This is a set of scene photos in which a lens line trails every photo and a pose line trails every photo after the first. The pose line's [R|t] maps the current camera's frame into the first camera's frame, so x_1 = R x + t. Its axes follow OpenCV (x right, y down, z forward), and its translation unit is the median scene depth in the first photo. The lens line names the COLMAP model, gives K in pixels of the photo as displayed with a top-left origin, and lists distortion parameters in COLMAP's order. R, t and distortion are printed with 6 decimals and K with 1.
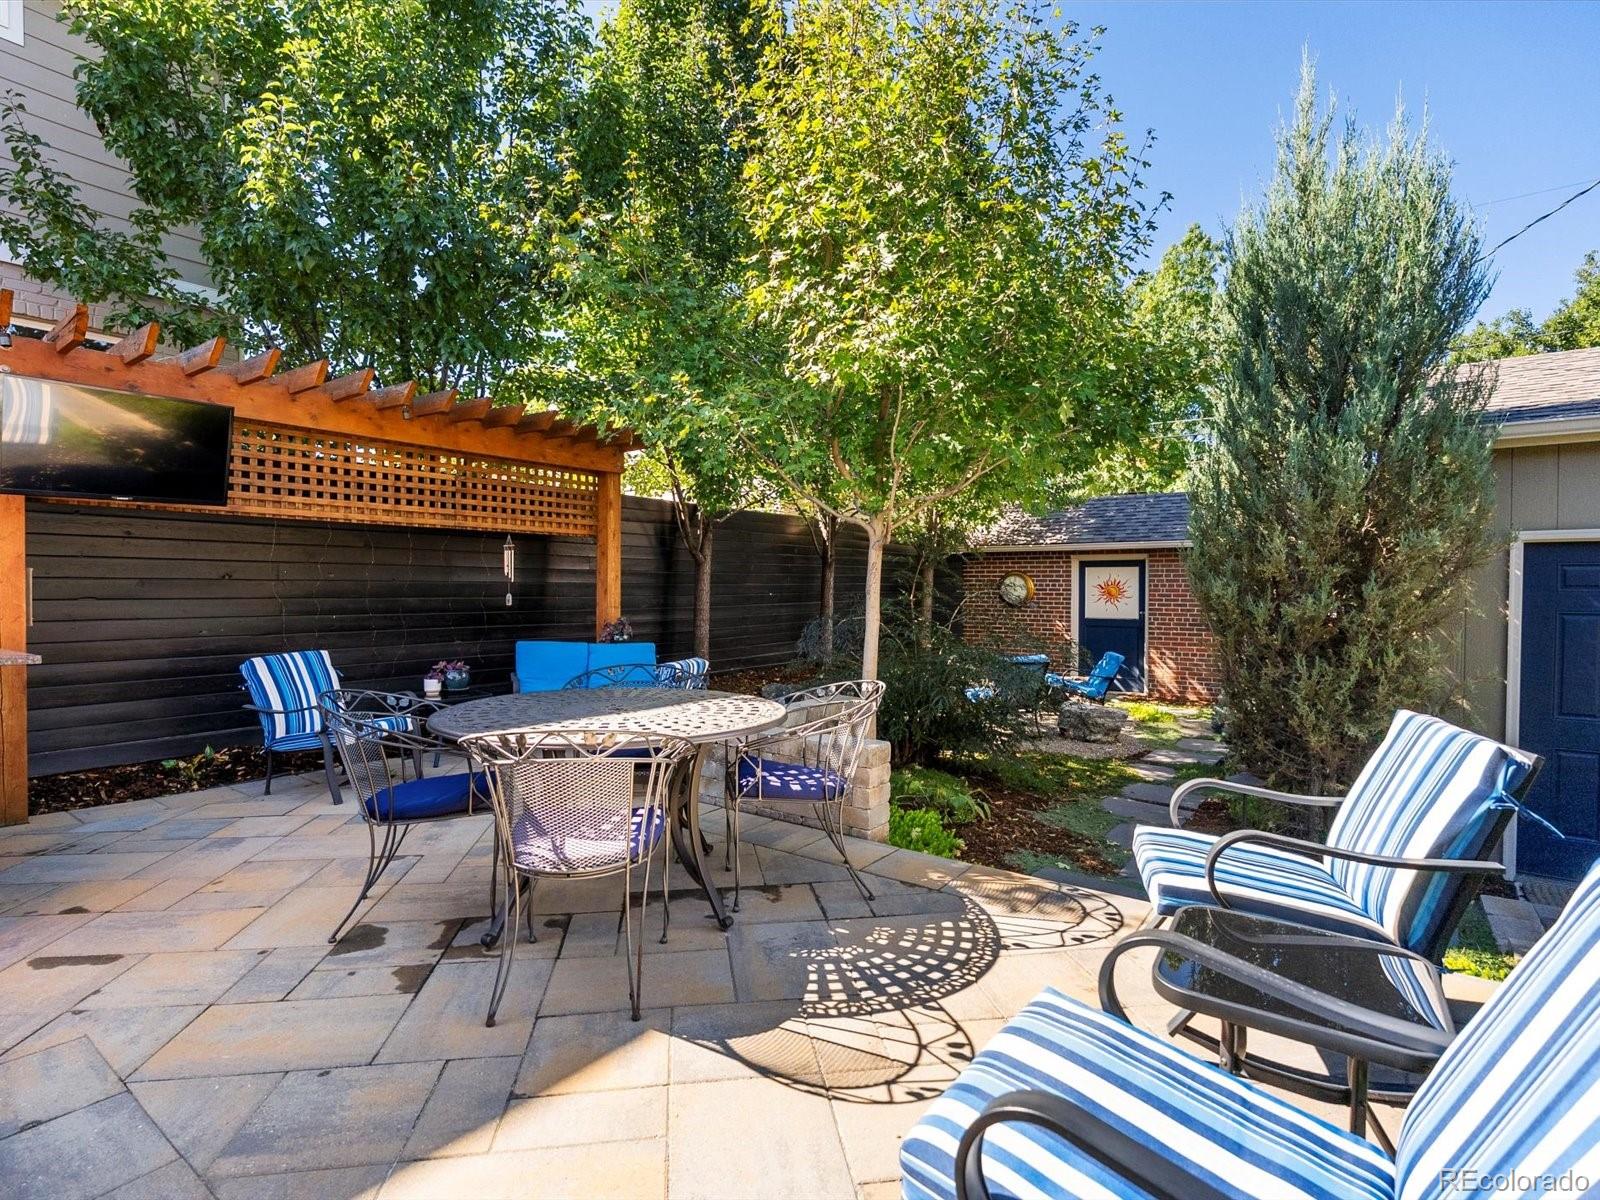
lens RADIAL K [[791.6, 0, 800.0], [0, 791.6, 600.0], [0, 0, 1]] dist [-0.003827, 0.000139]
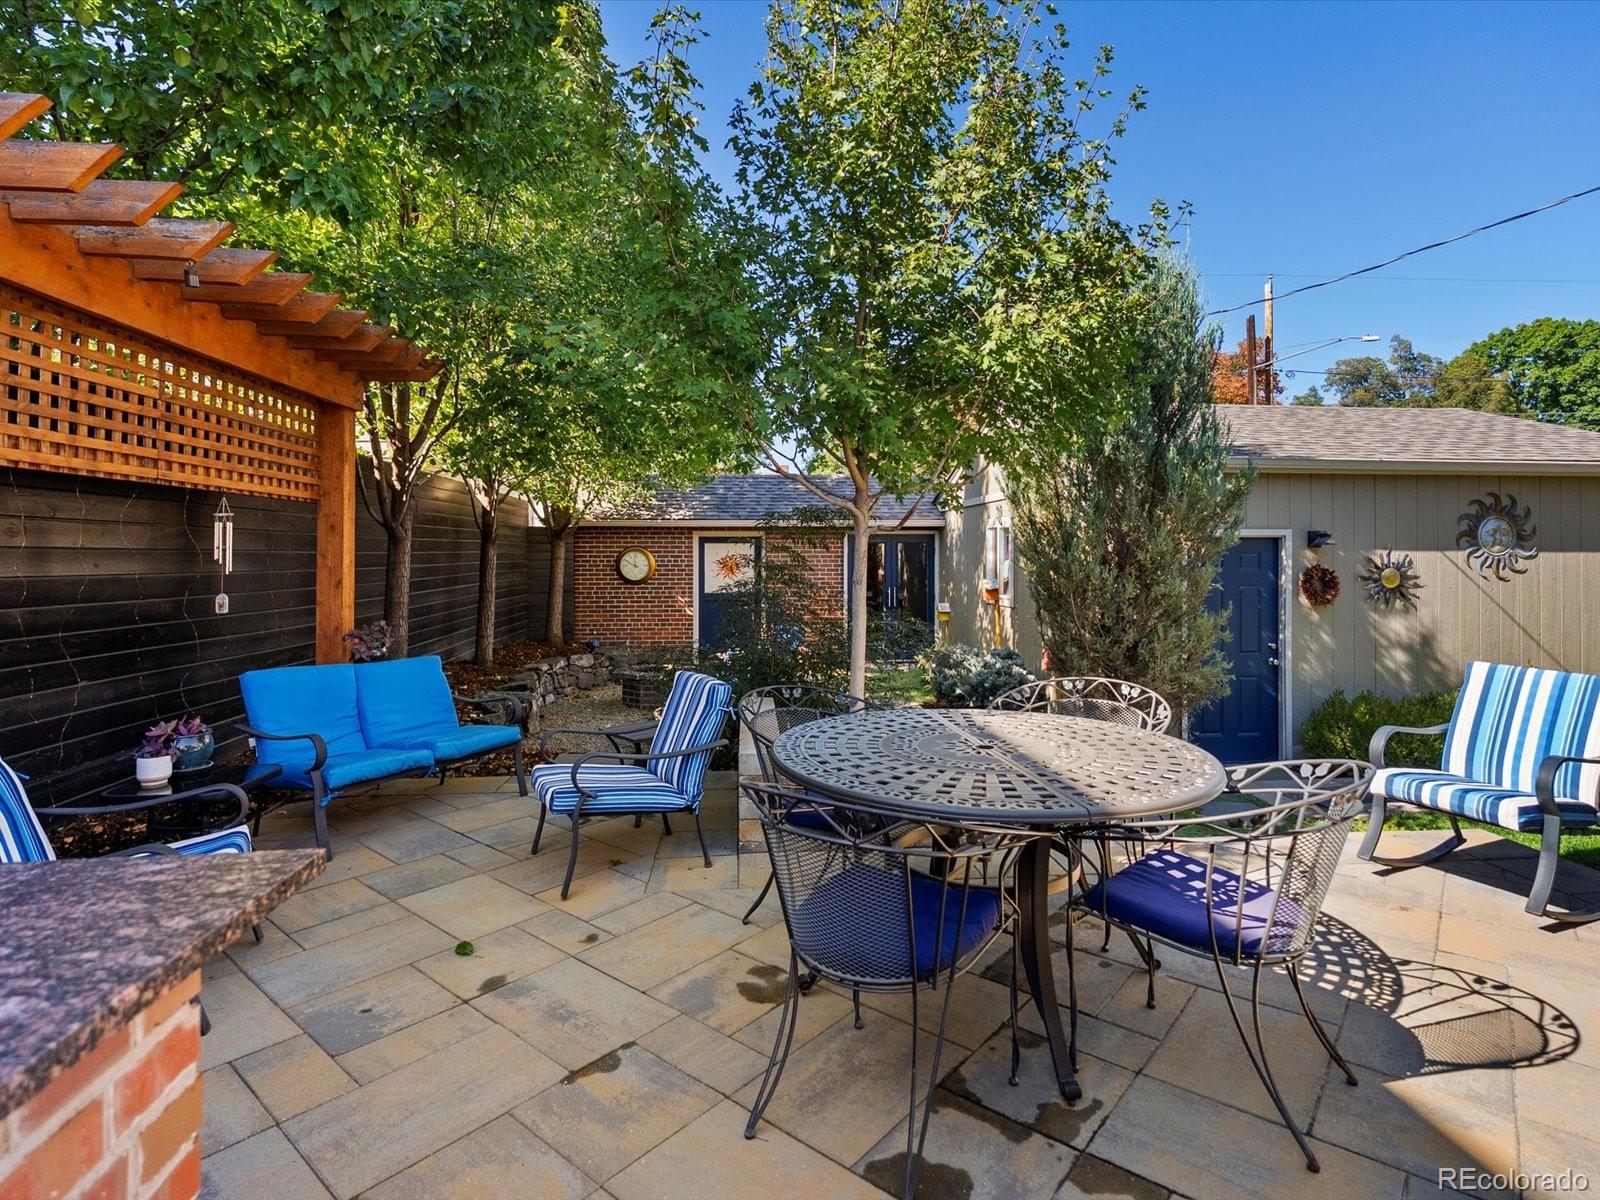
lens RADIAL K [[819.7, 0, 804.8], [0, 819.7, 545.1], [0, 0, 1]] dist [-0.004227, 0.001036]
pose [[0.750790, 0.003634, 0.660531, -0.327070], [0.015483, 0.999613, -0.023098, -0.017432], [-0.660360, 0.027568, 0.750443, 0.176333]]
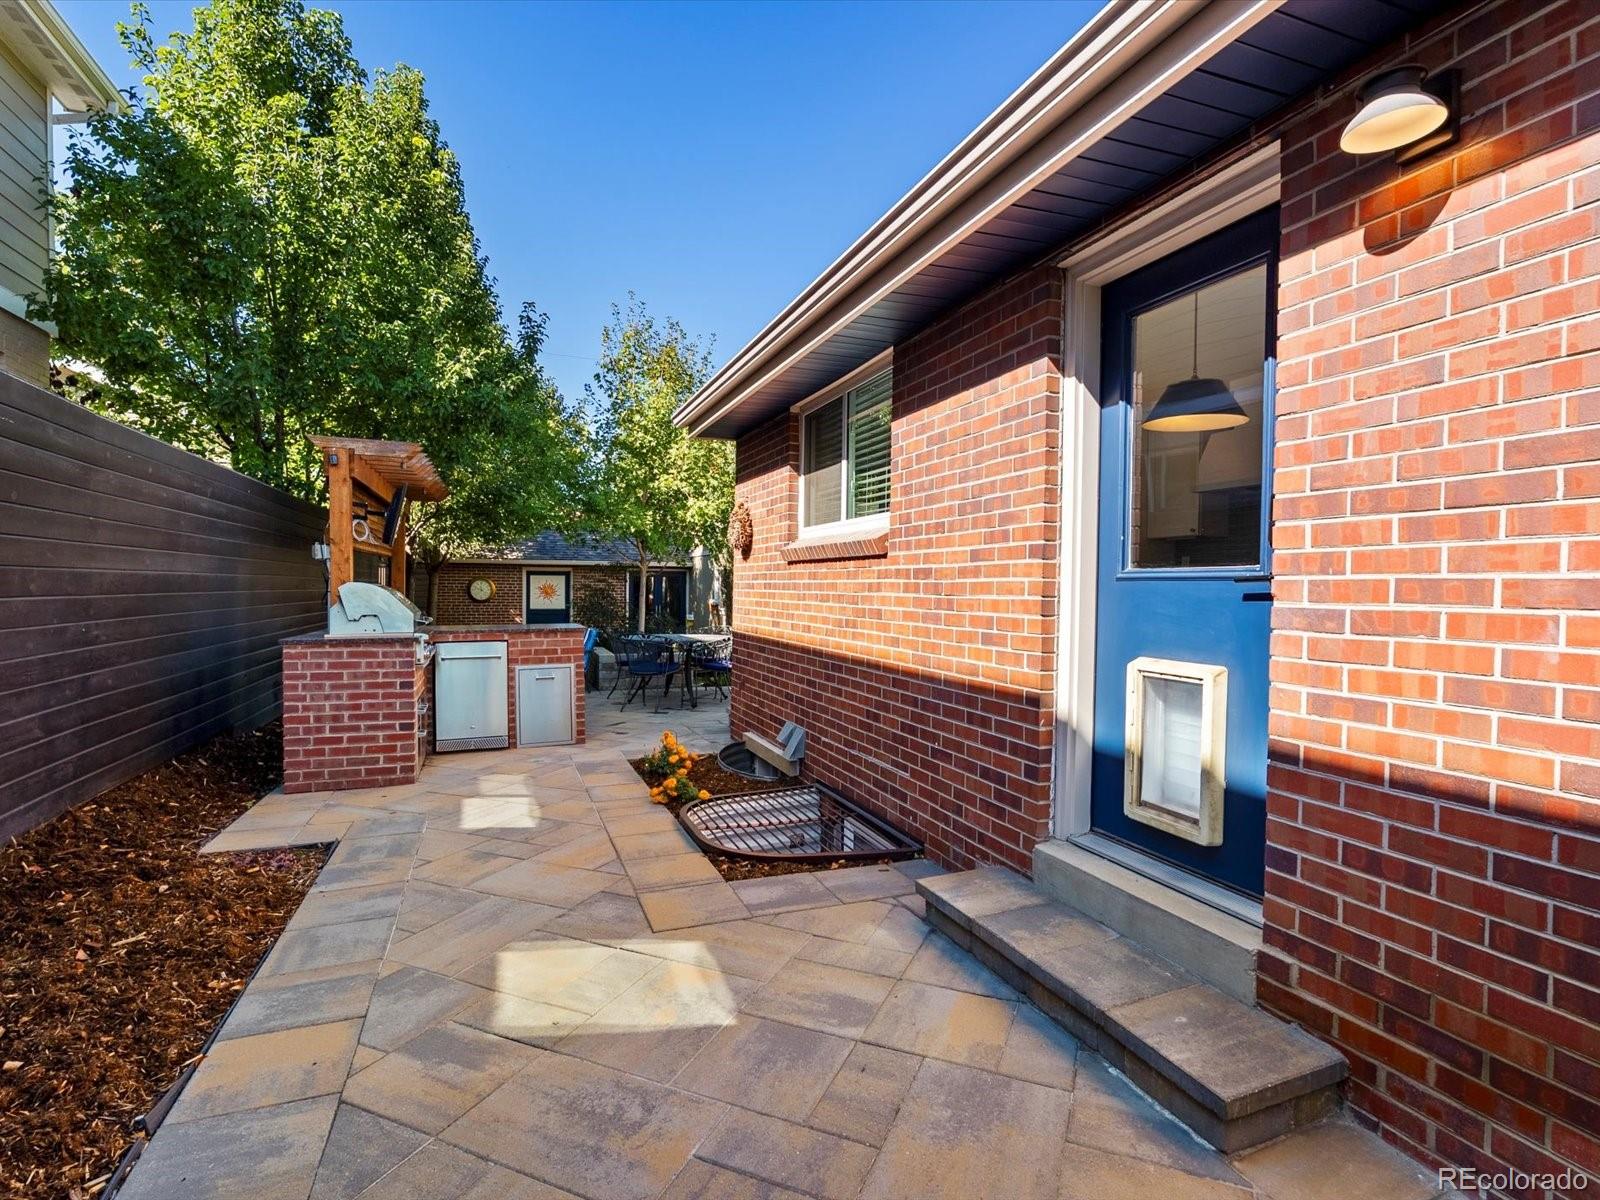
lens RADIAL K [[806.7, 0, 800.0], [0, 806.7, 600.0], [0, 0, 1]] dist [-0.003883, 0.000476]
pose [[0.542663, -0.012223, 0.839861, -0.889231], [0.006397, 0.999925, 0.010419, -0.009739], [-0.839926, -0.000281, 0.542701, -0.352803]]
